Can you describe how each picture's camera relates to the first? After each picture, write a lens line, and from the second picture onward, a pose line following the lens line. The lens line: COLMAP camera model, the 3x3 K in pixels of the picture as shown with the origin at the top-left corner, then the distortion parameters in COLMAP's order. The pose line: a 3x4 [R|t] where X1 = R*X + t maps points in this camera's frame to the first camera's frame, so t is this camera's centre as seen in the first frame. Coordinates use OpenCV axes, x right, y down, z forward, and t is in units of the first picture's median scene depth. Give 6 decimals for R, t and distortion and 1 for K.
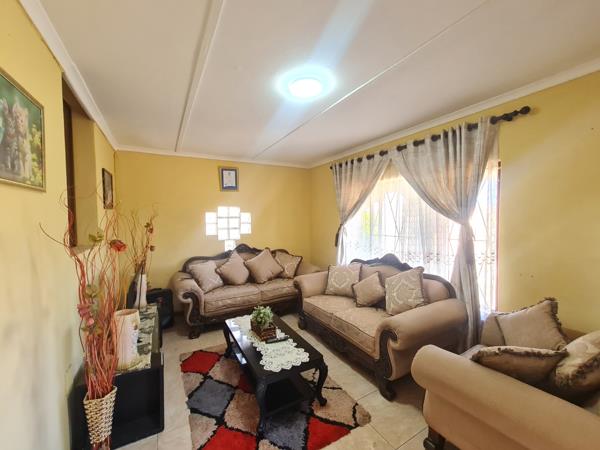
lens RADIAL K [[244.5, 0, 302.8], [0, 244.5, 226.9], [0, 0, 1]] dist [-0.001088, 0.000178]
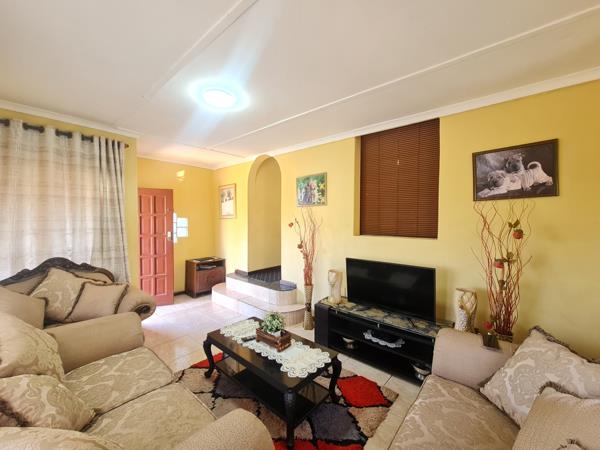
lens RADIAL K [[244.5, 0, 301.5], [0, 244.5, 221.8], [0, 0, 1]] dist [-0.001088, 0.000178]
pose [[-0.948505, 0.015408, -0.316386, 0.031231], [-0.002628, 0.998399, 0.056501, -0.112609], [0.316750, 0.054423, -0.946946, 3.564469]]
